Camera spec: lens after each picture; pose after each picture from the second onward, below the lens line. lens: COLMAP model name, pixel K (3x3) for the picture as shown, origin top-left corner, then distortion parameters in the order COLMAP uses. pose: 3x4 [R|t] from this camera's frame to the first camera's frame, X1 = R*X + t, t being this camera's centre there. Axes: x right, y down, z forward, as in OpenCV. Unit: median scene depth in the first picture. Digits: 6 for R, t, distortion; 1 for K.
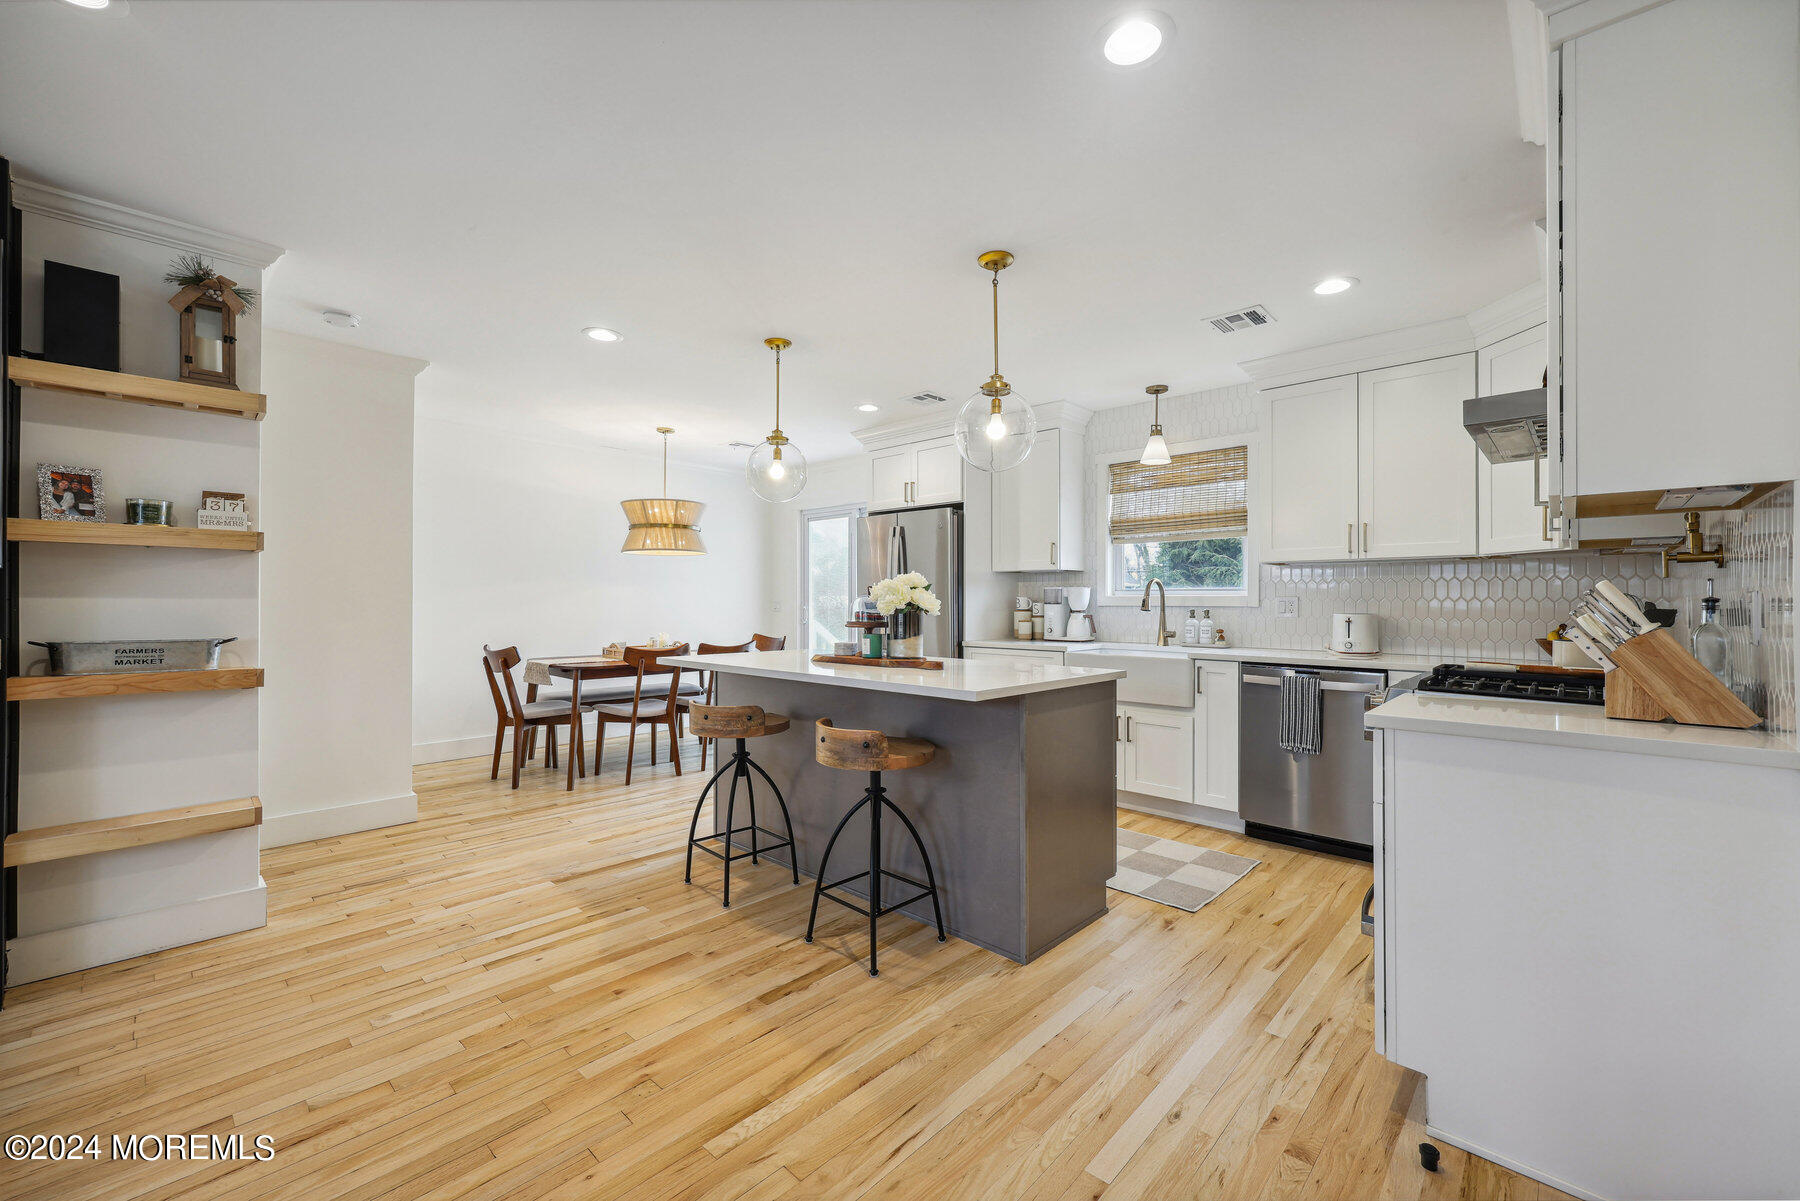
lens RADIAL K [[738.0, 0, 902.0], [0, 738.0, 594.5], [0, 0, 1]] dist [0.002994, -0.001293]
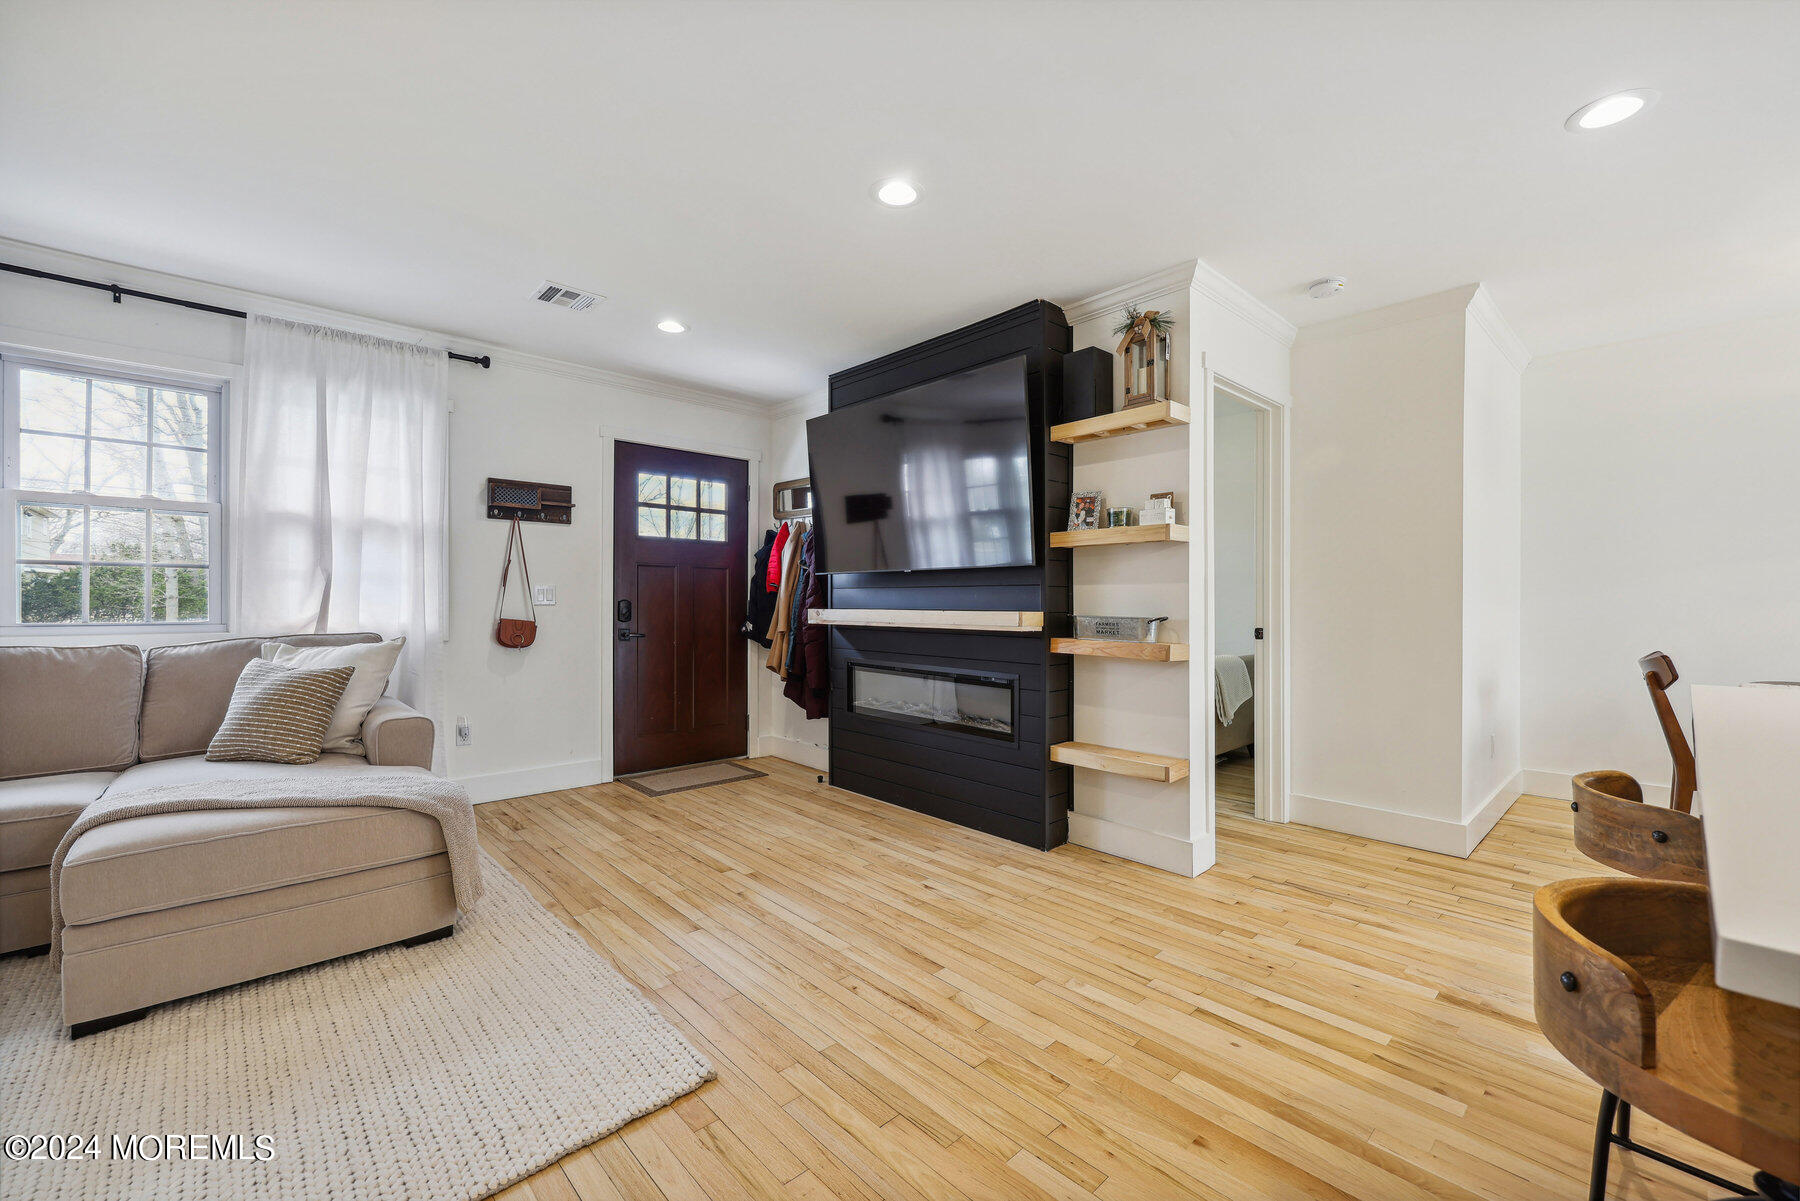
lens RADIAL K [[738.0, 0, 936.4], [0, 738.0, 602.5], [0, 0, 1]] dist [0.002994, -0.001293]
pose [[-0.054891, 0.000232, -0.998492, 0.282387], [0.008363, 0.999965, -0.000228, 0.033897], [0.998457, -0.008363, -0.054891, 0.723629]]
